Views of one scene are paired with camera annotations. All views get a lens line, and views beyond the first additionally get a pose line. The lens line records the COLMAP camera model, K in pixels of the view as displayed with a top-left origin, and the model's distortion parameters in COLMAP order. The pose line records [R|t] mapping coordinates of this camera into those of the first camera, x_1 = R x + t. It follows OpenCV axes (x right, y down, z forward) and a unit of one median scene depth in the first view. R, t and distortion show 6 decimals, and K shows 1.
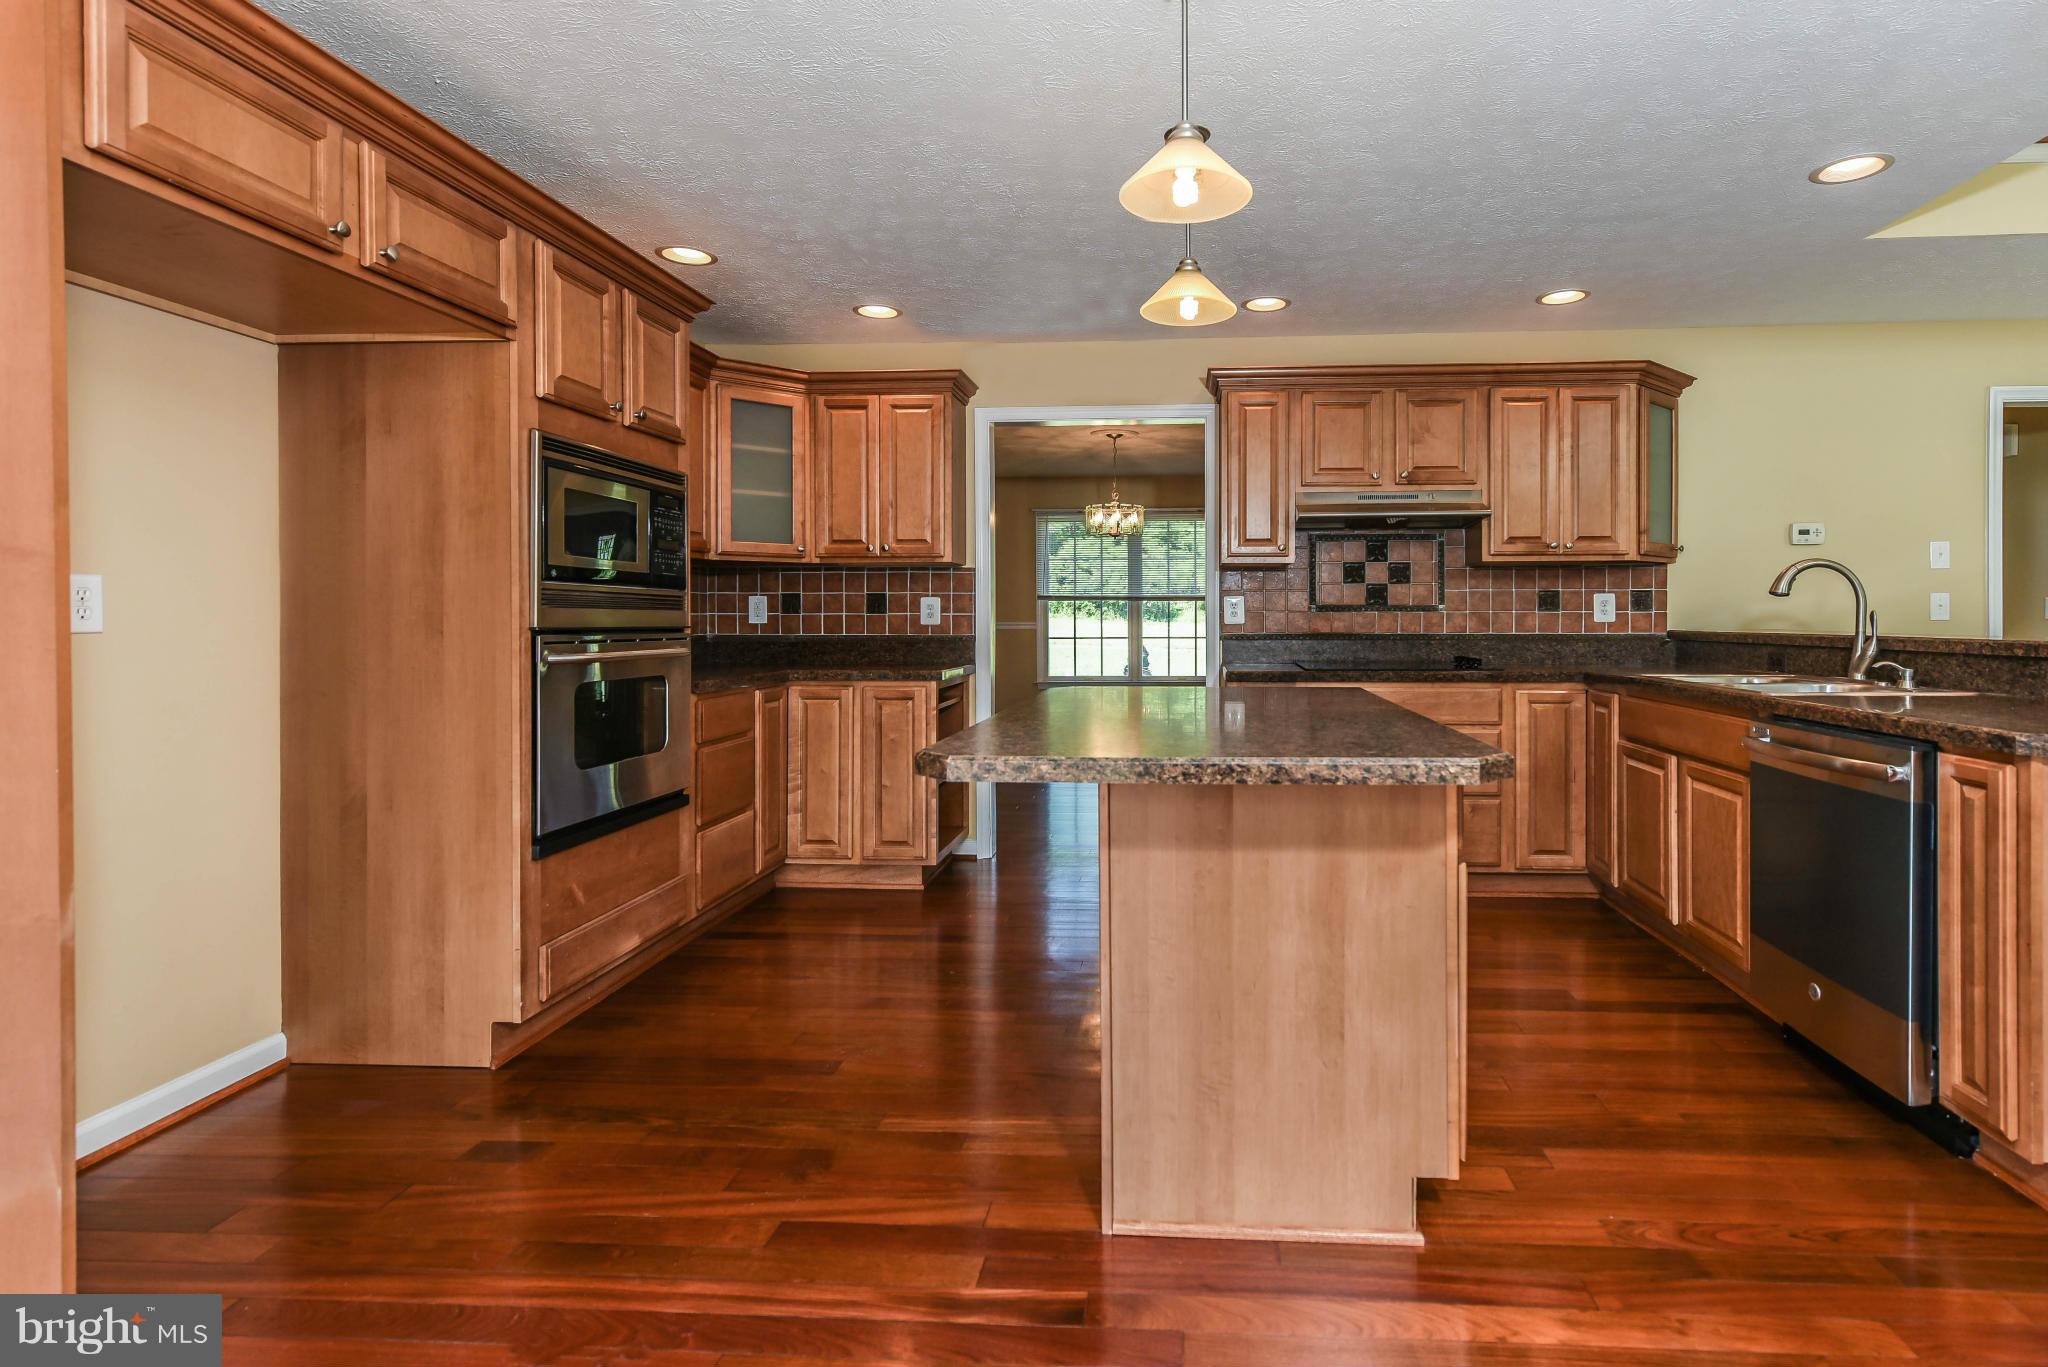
lens RADIAL K [[1007.7, 0, 1147.7], [0, 1007.7, 626.5], [0, 0, 1]] dist [0.009784, -0.000946]
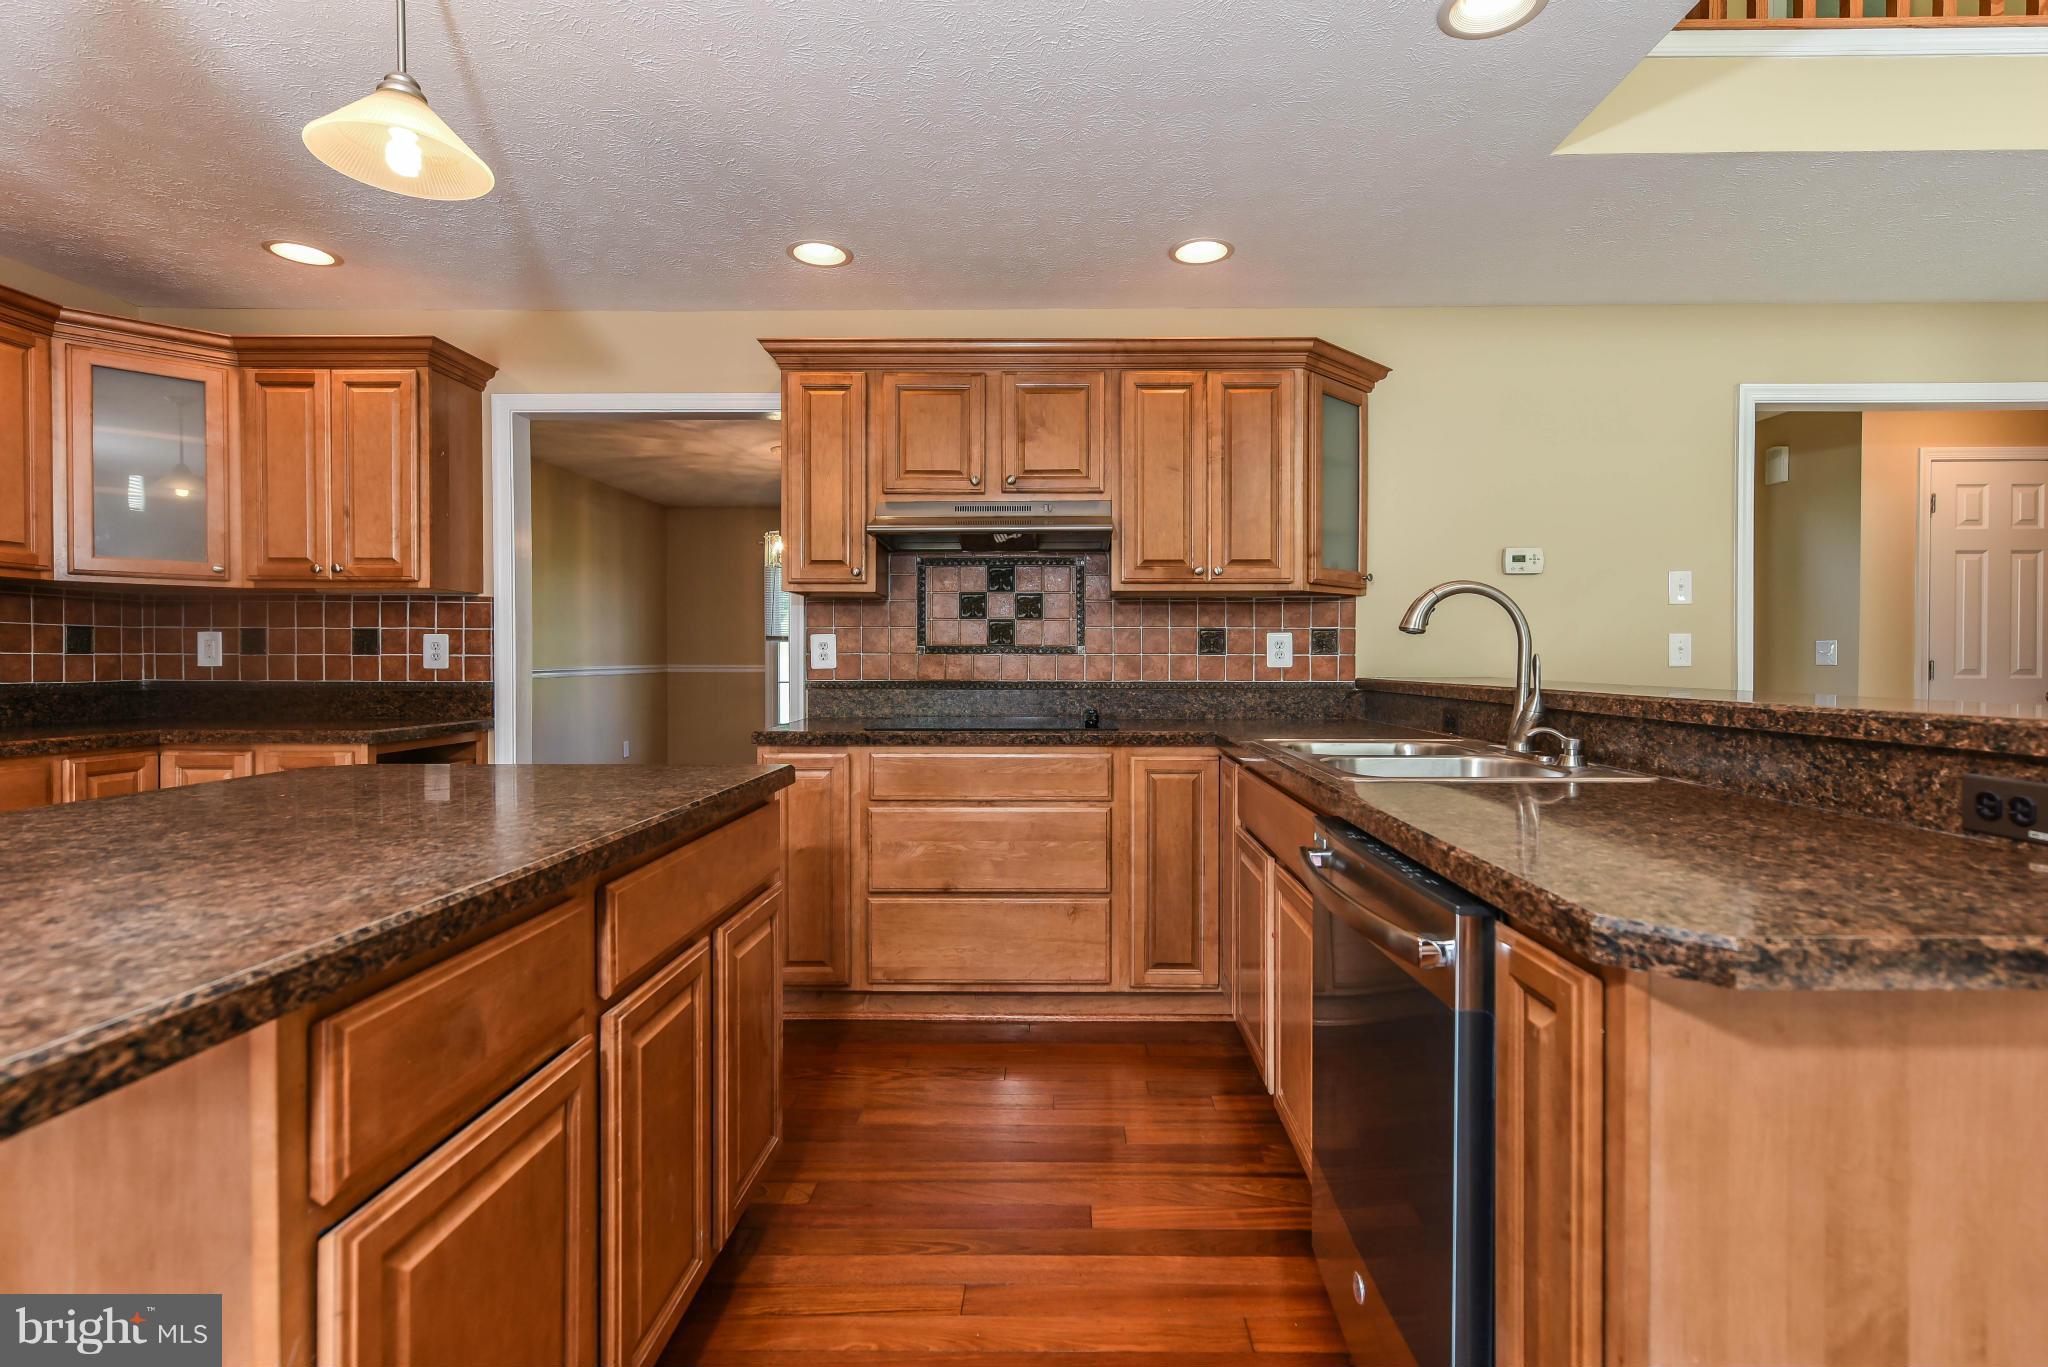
lens RADIAL K [[1007.7, 0, 1011.8], [0, 1007.7, 670.9], [0, 0, 1]] dist [0.009784, -0.000946]
pose [[0.999262, 0.002264, 0.038337, 0.222272], [-0.002332, 0.999996, 0.001716, -0.002912], [-0.038333, -0.001804, 0.999263, 0.212279]]
